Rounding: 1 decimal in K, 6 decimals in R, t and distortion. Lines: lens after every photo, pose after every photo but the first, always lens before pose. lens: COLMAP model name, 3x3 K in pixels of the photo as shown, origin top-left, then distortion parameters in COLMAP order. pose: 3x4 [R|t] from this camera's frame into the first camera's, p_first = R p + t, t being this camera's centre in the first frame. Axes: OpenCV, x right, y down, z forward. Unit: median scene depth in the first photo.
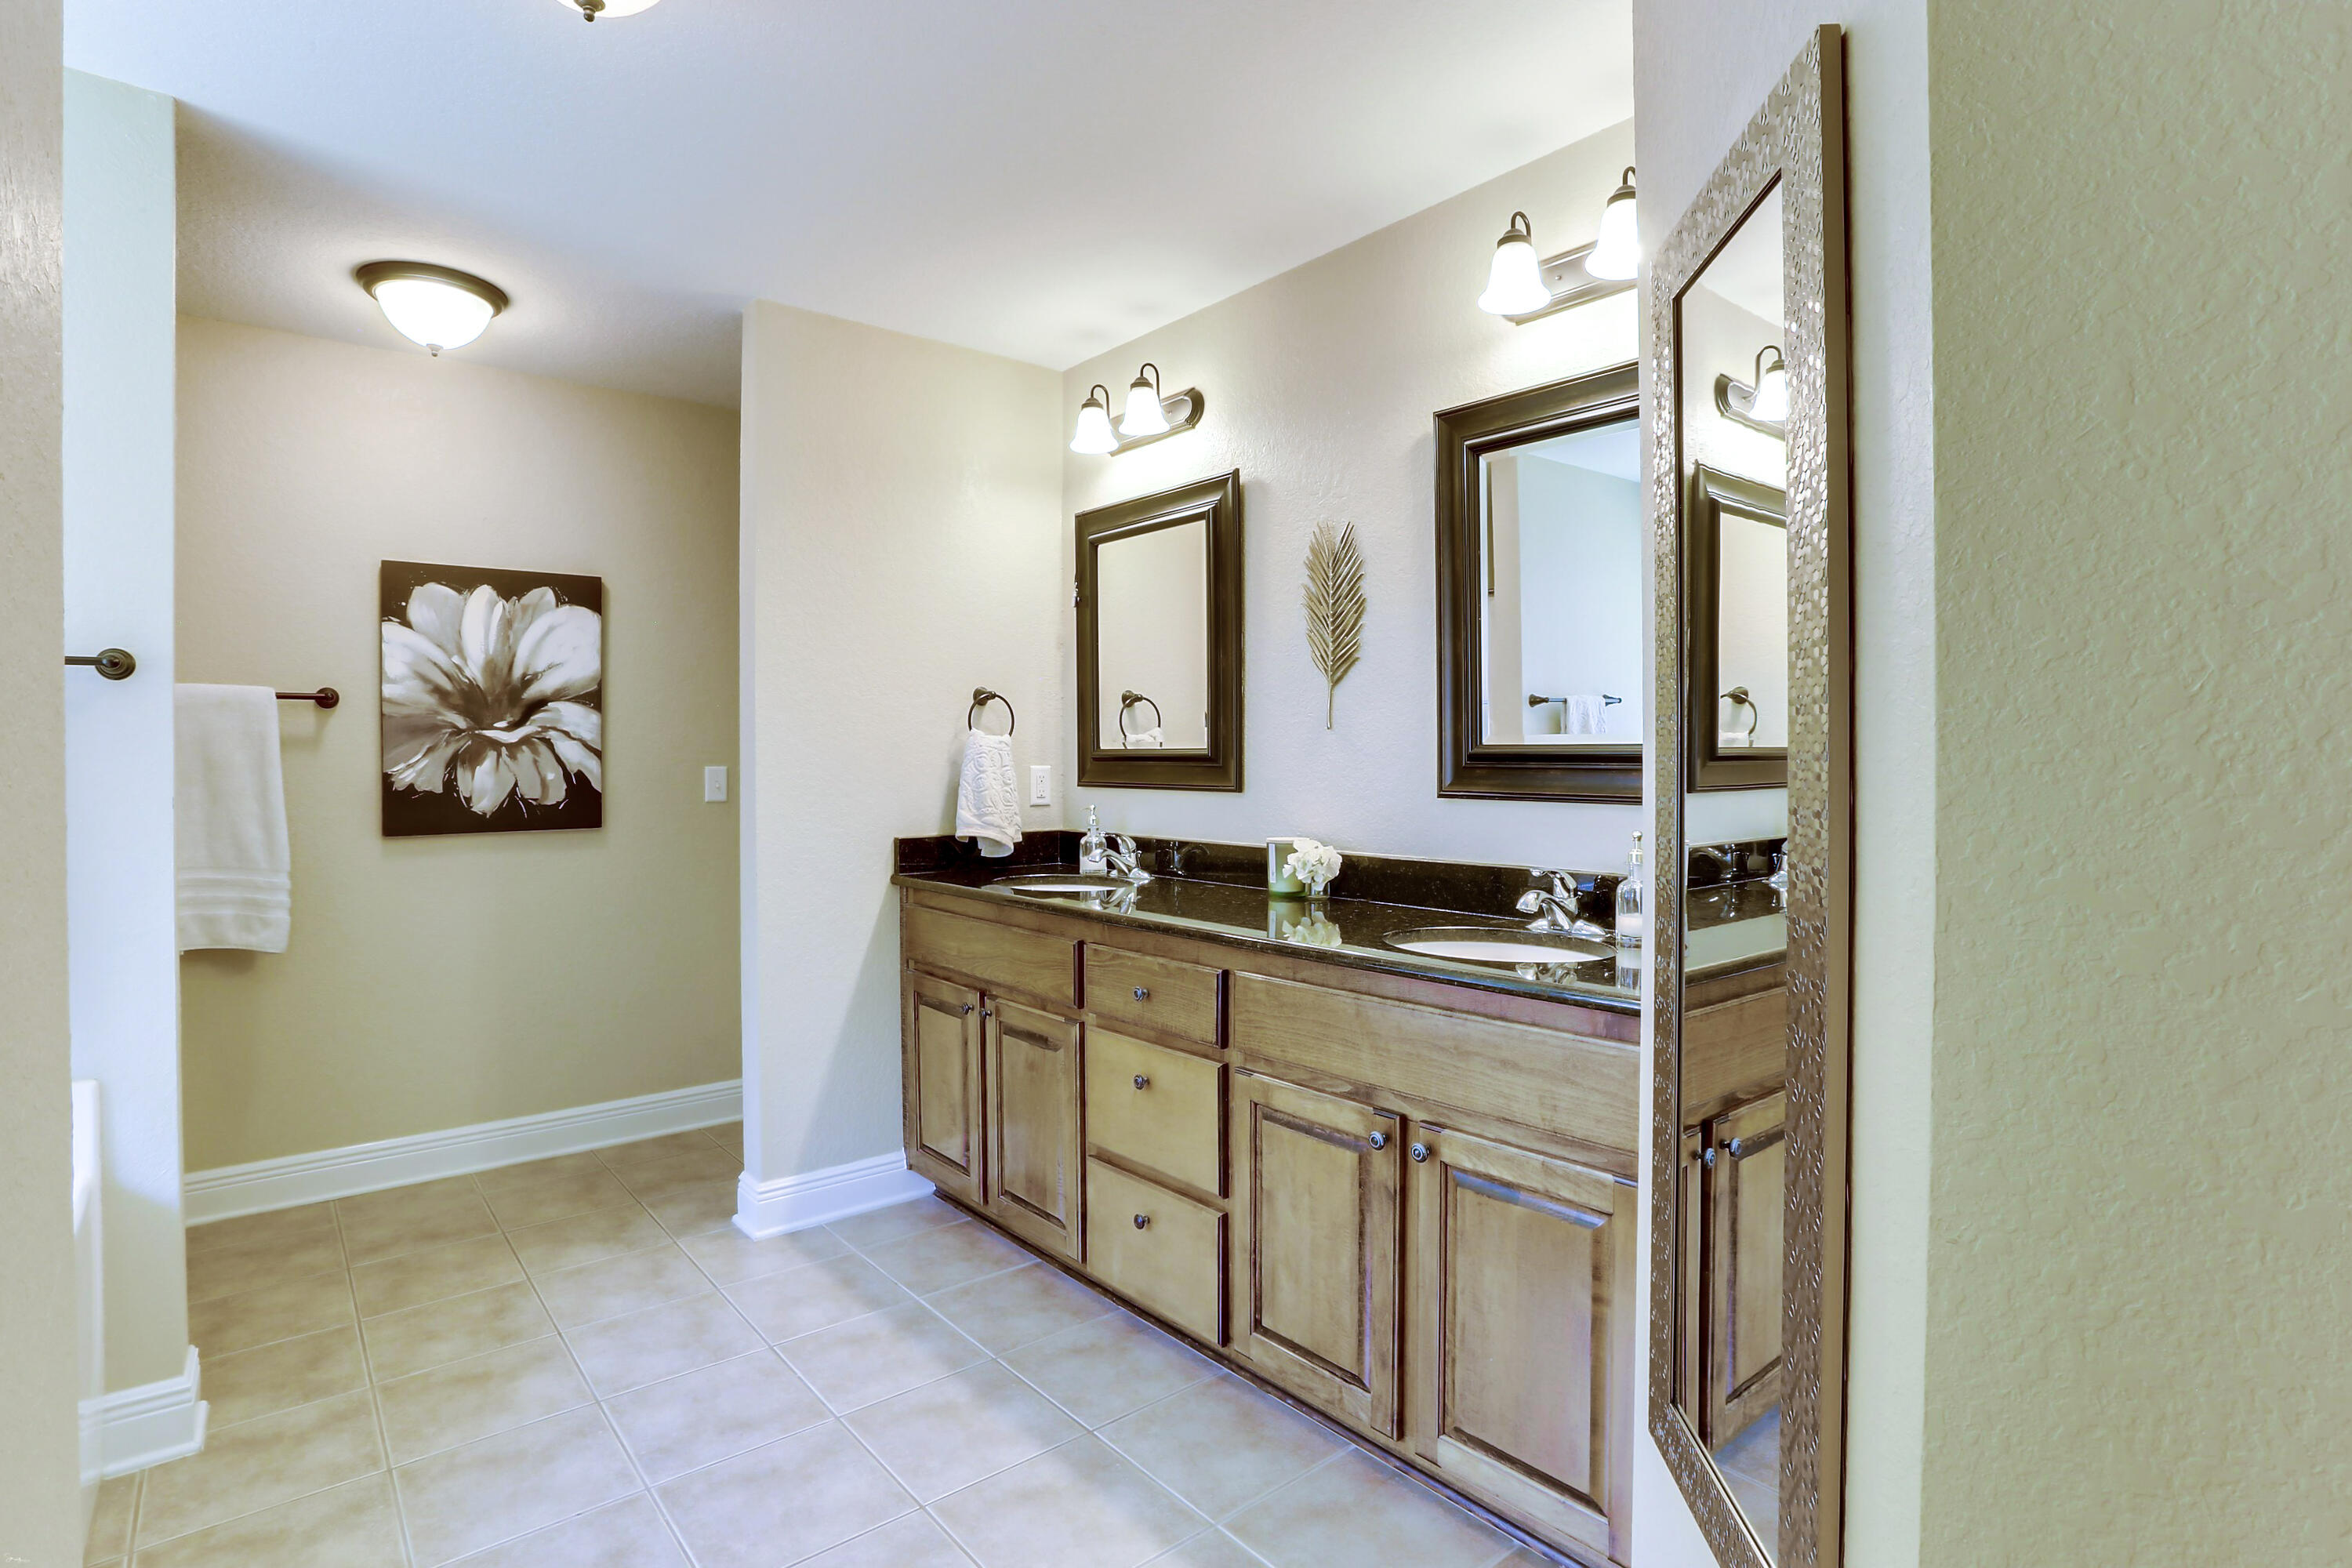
lens RADIAL K [[1147.7, 0, 1179.4], [0, 1147.7, 747.4], [0, 0, 1]] dist [-0.063797, 0.027243]
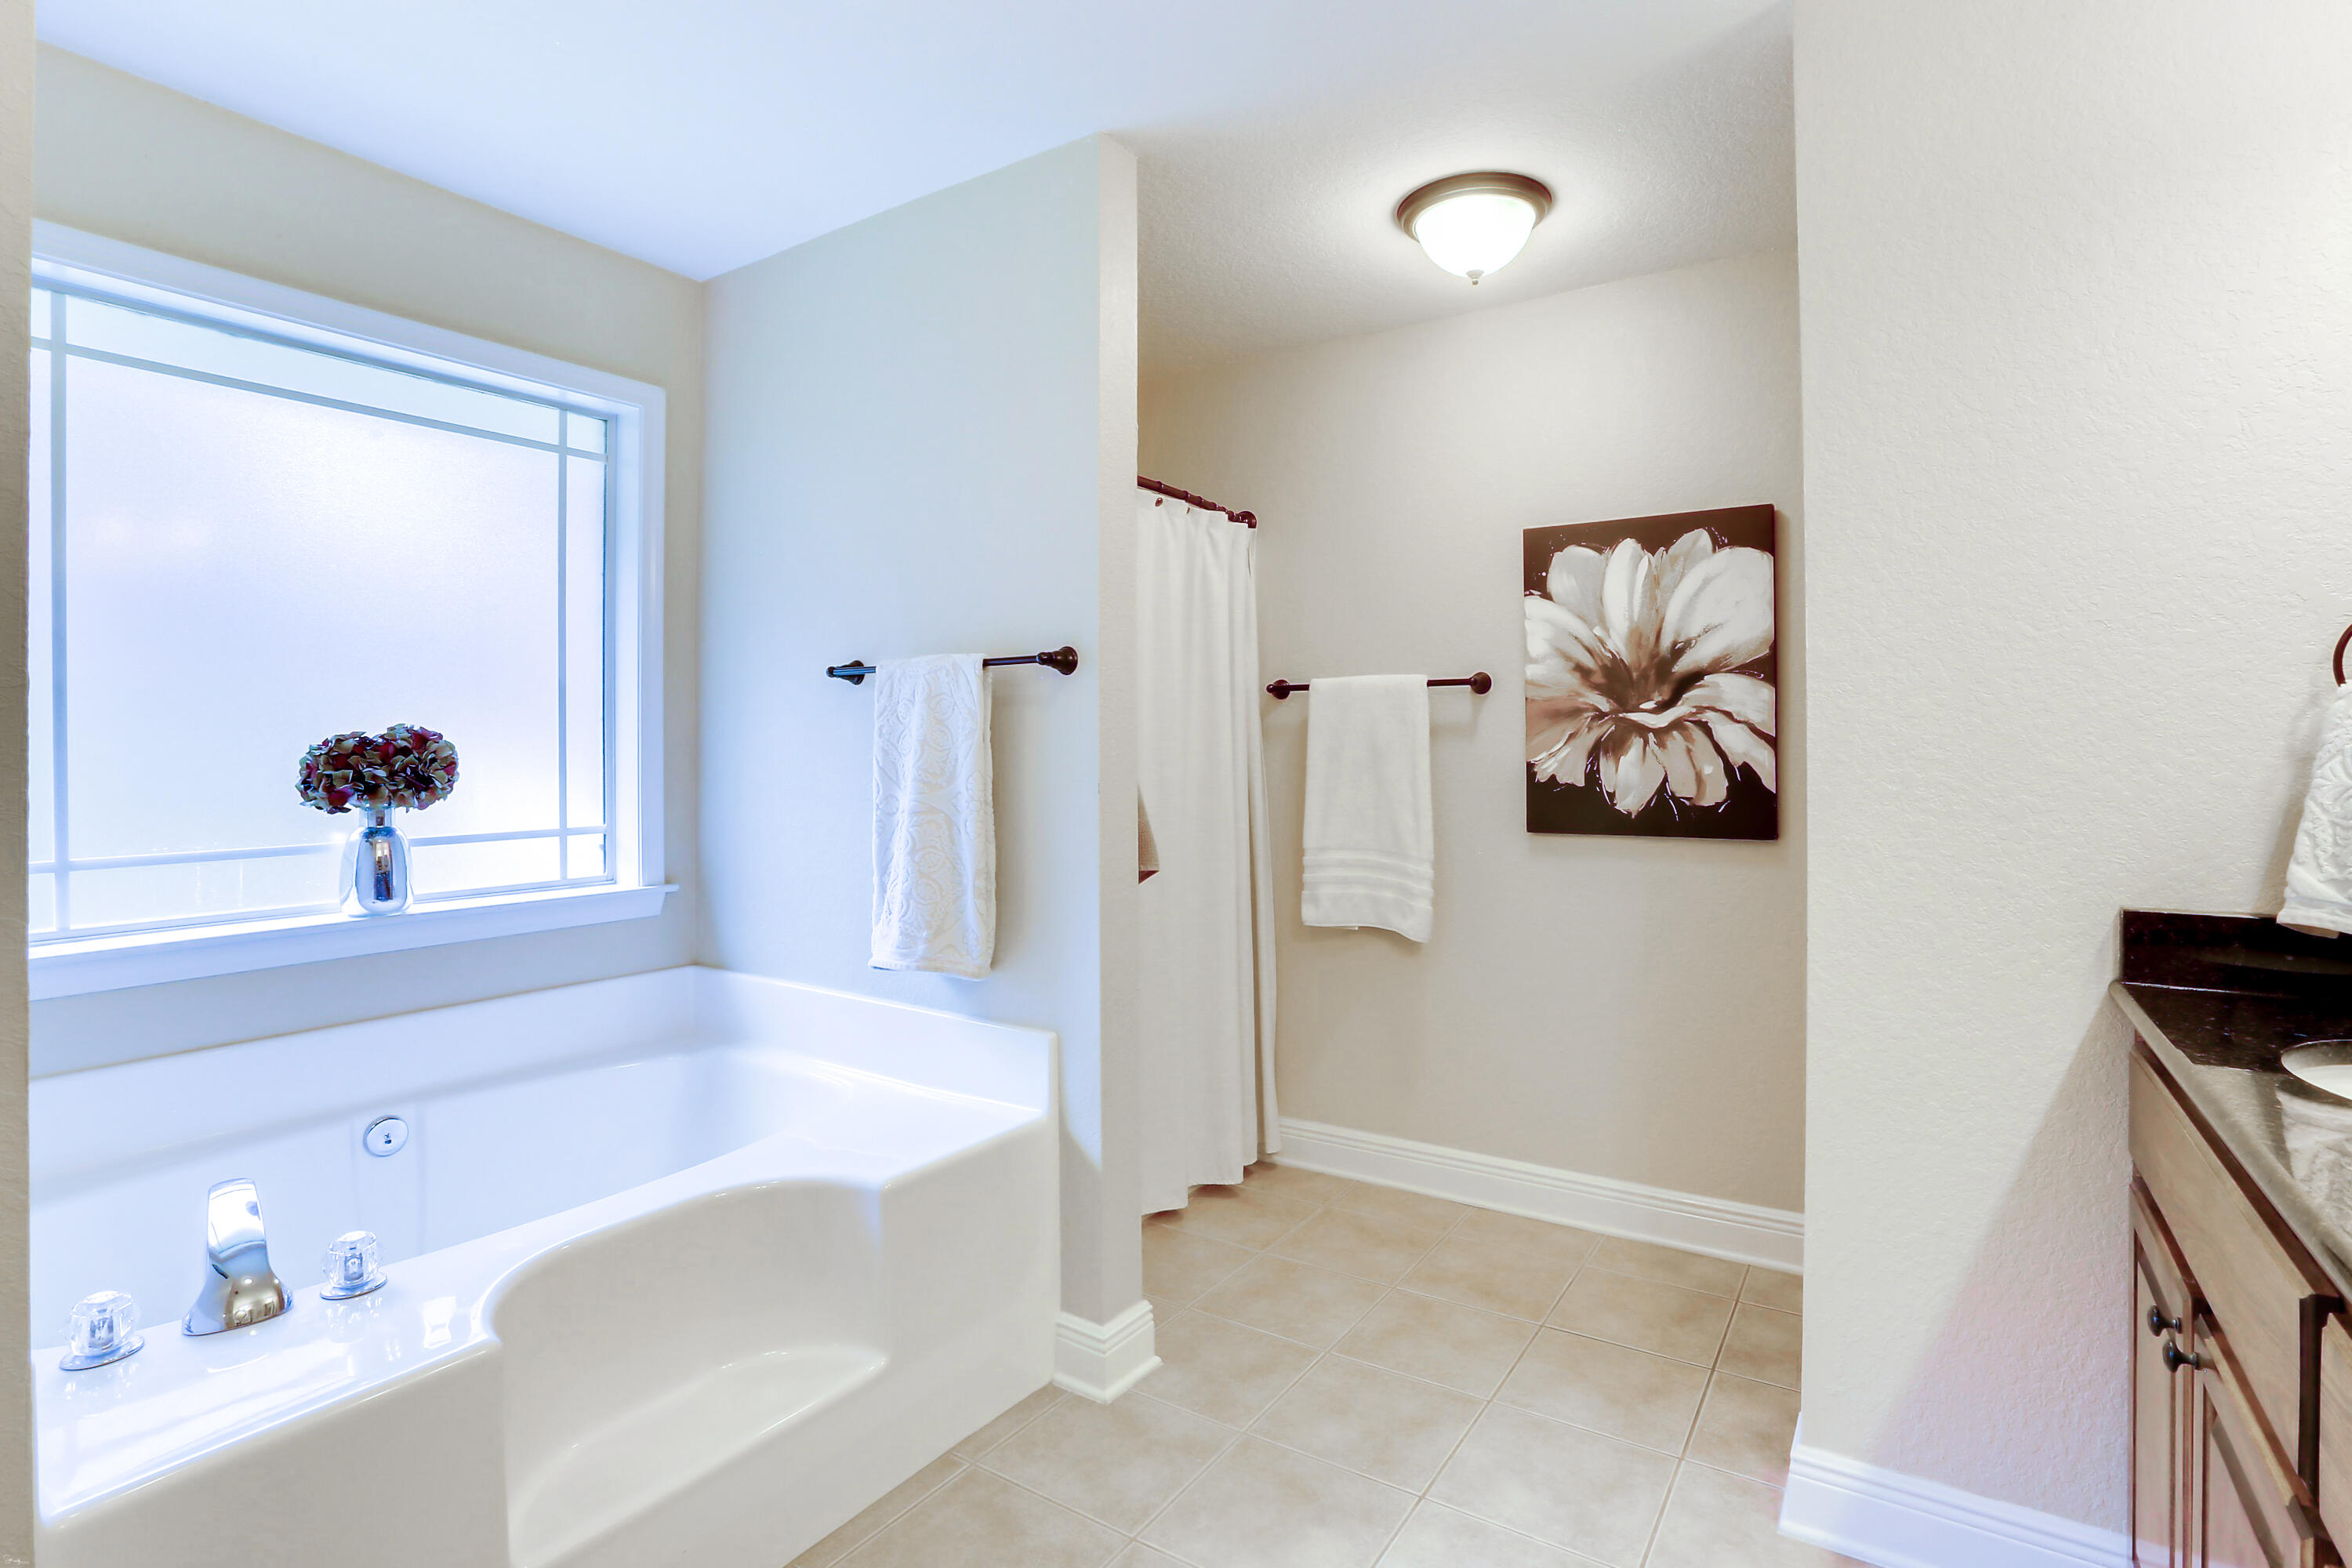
lens RADIAL K [[1147.7, 0, 1179.4], [0, 1147.7, 747.4], [0, 0, 1]] dist [-0.063797, 0.027243]
pose [[0.289944, 0.003919, -0.957036, 0.092655], [0.006429, 0.999961, 0.006043, 0.003039], [0.957022, -0.007905, 0.289907, 0.444278]]
